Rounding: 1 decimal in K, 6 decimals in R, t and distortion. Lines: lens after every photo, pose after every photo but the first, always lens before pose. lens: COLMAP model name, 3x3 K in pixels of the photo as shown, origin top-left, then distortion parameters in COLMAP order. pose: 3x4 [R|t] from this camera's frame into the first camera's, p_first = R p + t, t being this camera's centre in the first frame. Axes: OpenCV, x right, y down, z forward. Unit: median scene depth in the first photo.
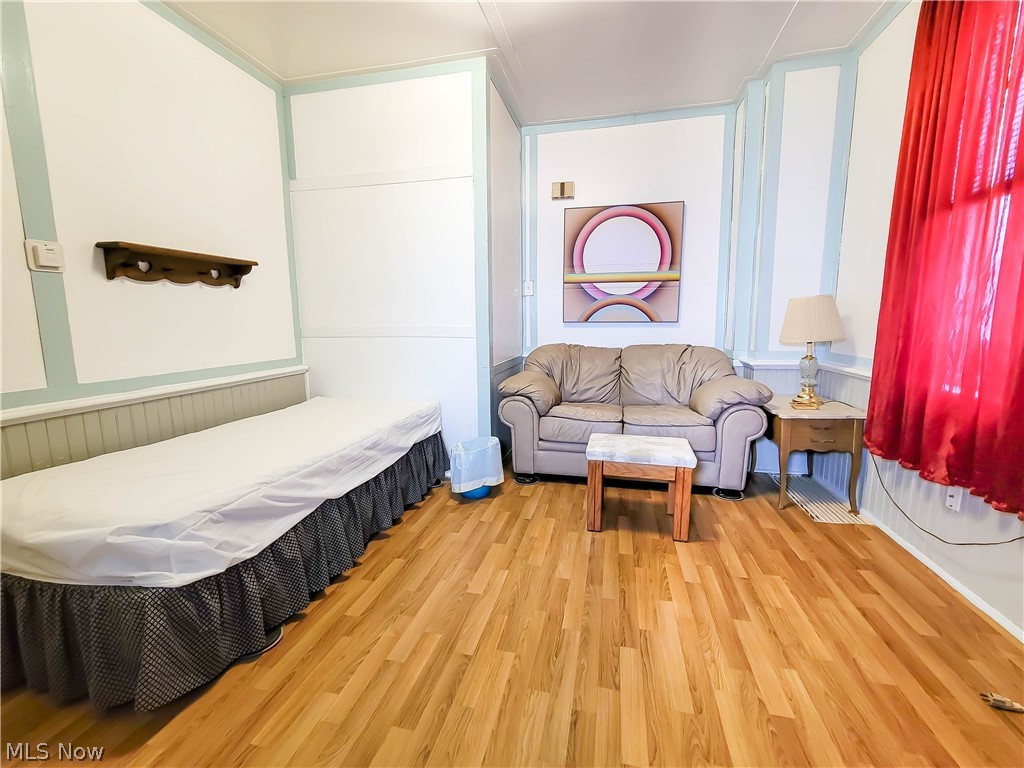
lens RADIAL K [[429.7, 0, 515.4], [0, 429.7, 381.1], [0, 0, 1]] dist [-0.002526, 0.000332]
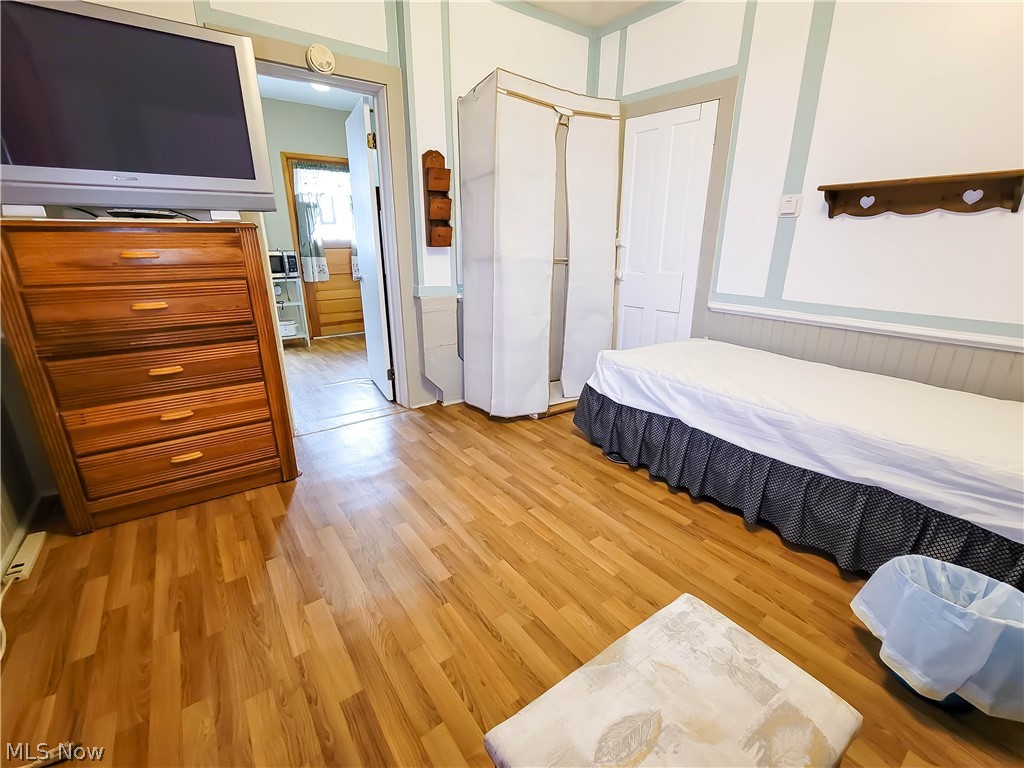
lens RADIAL K [[429.7, 0, 515.4], [0, 429.7, 381.1], [0, 0, 1]] dist [-0.002526, 0.000332]
pose [[-0.634658, 0.247640, -0.732041, 0.681333], [-0.110723, 0.908354, 0.403278, -0.239600], [0.764820, 0.336997, -0.549075, 1.297719]]
